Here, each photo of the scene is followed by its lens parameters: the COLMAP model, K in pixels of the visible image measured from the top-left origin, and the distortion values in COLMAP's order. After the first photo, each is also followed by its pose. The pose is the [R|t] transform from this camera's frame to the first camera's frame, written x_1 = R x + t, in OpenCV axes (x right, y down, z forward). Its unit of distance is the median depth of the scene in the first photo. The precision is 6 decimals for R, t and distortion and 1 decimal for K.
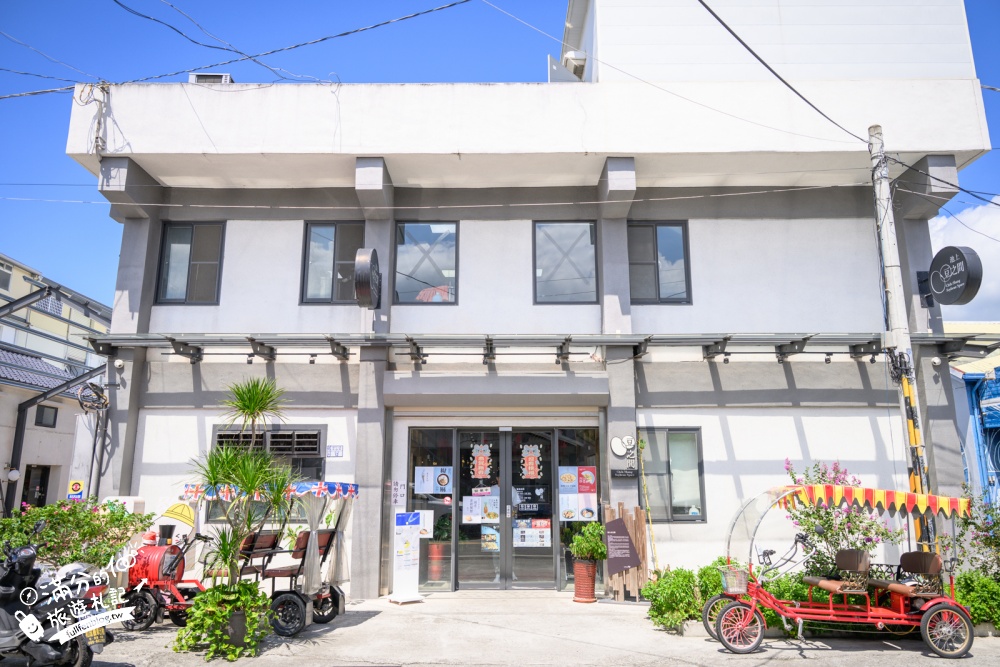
lens RADIAL K [[674.9, 0, 497.4], [0, 674.9, 336.2], [0, 0, 1]] dist [-0.004151, -0.002832]
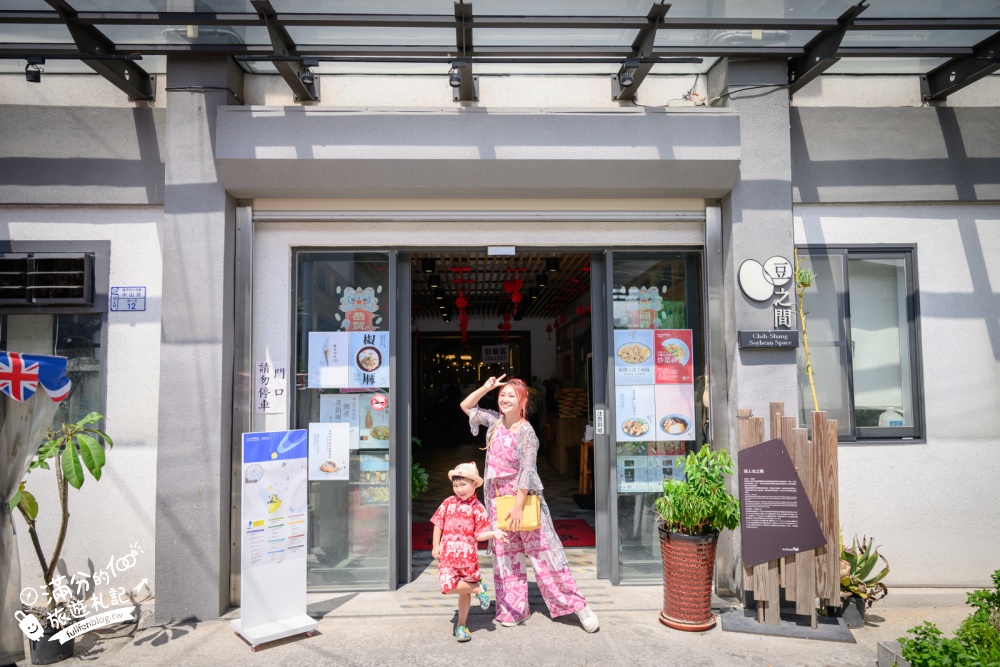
lens RADIAL K [[674.9, 0, 497.9], [0, 674.9, 334.0], [0, 0, 1]] dist [-0.004151, -0.002832]
pose [[0.999017, -0.004769, 0.044073, -0.011662], [-0.001510, 0.989958, 0.141355, 0.131829], [-0.044304, -0.141282, 0.988977, 0.545277]]
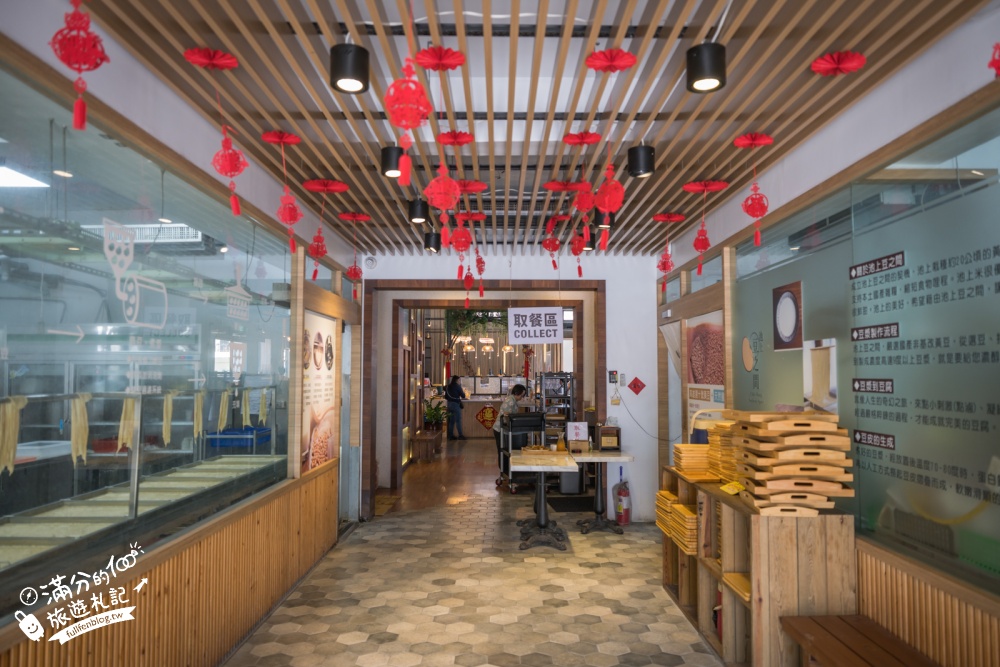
lens RADIAL K [[674.9, 0, 497.6], [0, 674.9, 335.0], [0, 0, 1]] dist [-0.004151, -0.002832]
pose [[0.999991, -0.000137, 0.004212, -0.006537], [-0.000544, 0.986895, 0.161360, 0.179369], [-0.004179, -0.161361, 0.986887, 0.787155]]
